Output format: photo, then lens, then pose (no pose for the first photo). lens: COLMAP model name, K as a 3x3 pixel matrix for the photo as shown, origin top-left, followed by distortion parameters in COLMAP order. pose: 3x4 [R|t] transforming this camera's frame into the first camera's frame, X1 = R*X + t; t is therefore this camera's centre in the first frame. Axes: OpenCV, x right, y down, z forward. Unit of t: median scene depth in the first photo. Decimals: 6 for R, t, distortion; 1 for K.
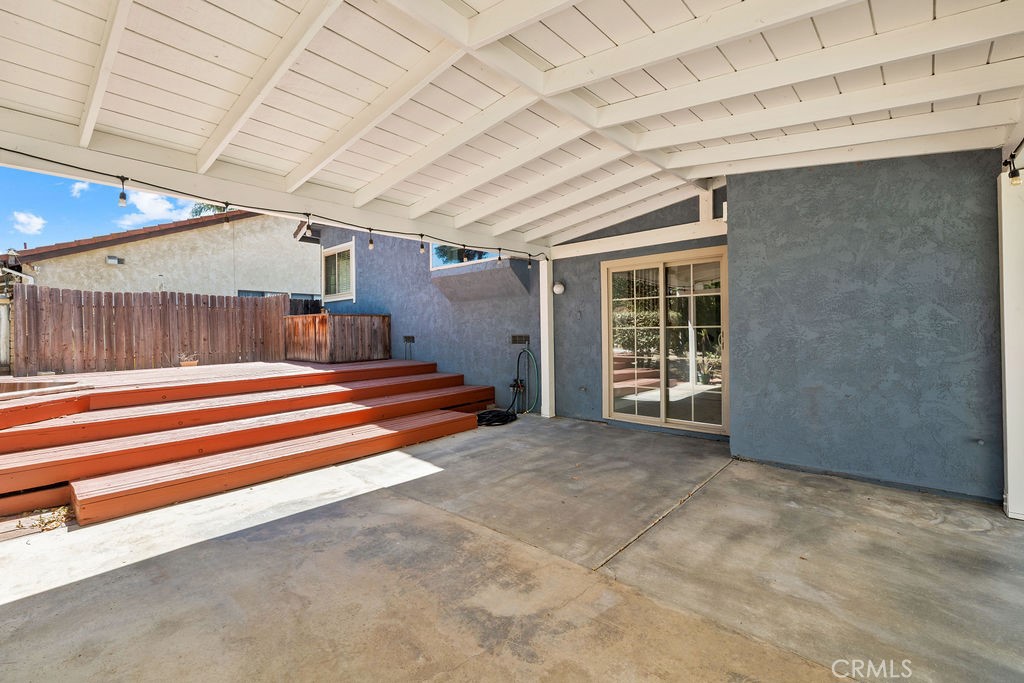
lens RADIAL K [[433.4, 0, 515.7], [0, 433.4, 338.3], [0, 0, 1]] dist [0.000082, 0.000868]
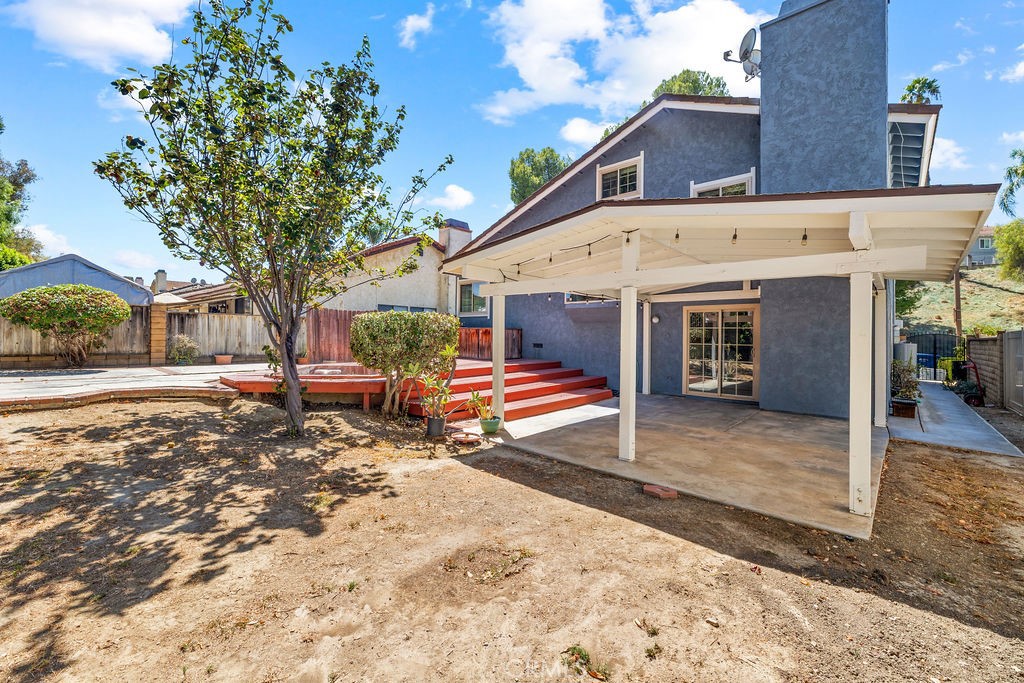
lens RADIAL K [[433.4, 0, 508.8], [0, 433.4, 339.7], [0, 0, 1]] dist [0.000082, 0.000868]
pose [[0.999665, 0.023421, -0.011008, -0.472462], [-0.023448, 0.999722, -0.002294, -0.017468], [0.010951, 0.002551, 0.999937, -0.746379]]
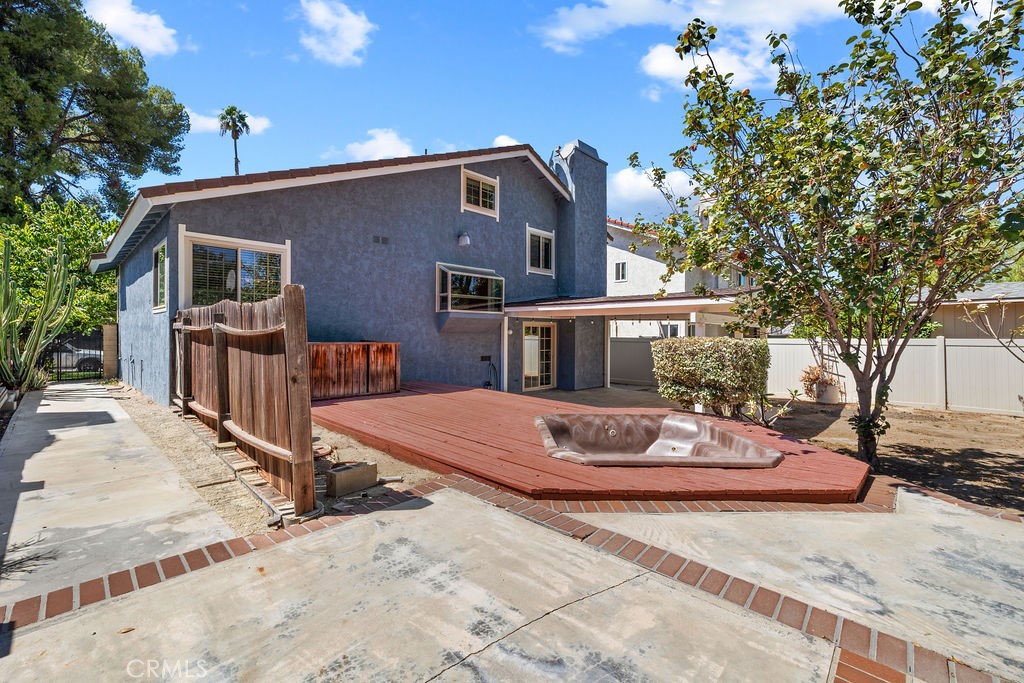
lens RADIAL K [[433.4, 0, 510.4], [0, 433.4, 333.8], [0, 0, 1]] dist [0.000082, 0.000868]
pose [[0.039427, 0.009700, 0.999175, -1.903557], [0.007324, 0.999923, -0.009996, -0.085978], [-0.999196, 0.007712, 0.039352, 0.926365]]
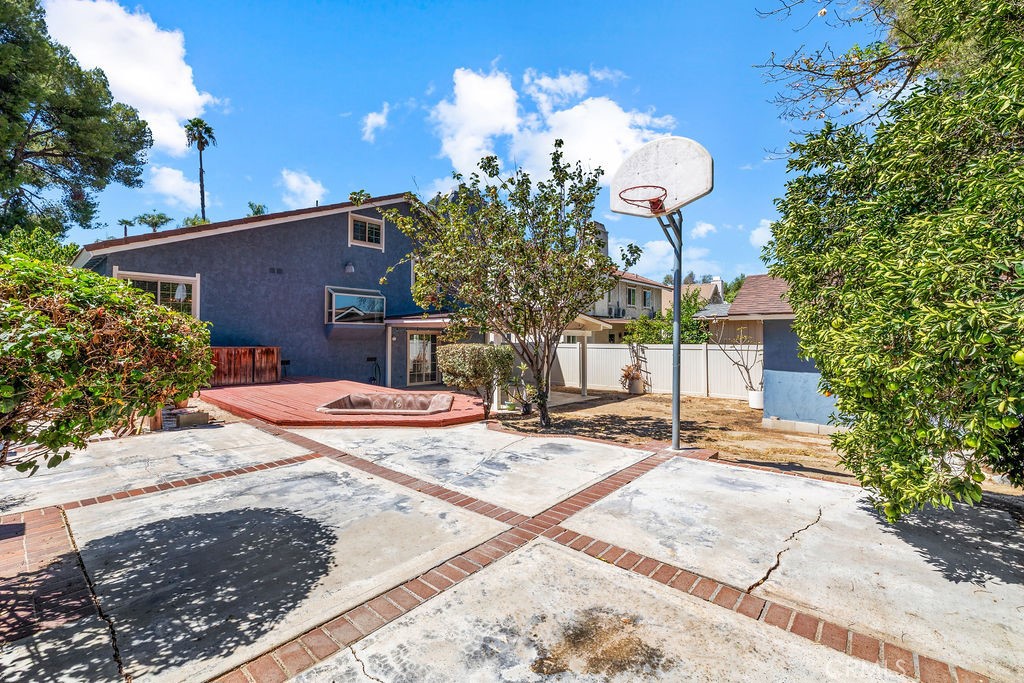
lens RADIAL K [[433.4, 0, 511.3], [0, 433.4, 333.9], [0, 0, 1]] dist [0.000082, 0.000868]
pose [[-0.004463, 0.019204, 0.999806, -2.461398], [0.005885, 0.999799, -0.019177, -0.089697], [-0.999973, 0.005799, -0.004575, 0.327642]]
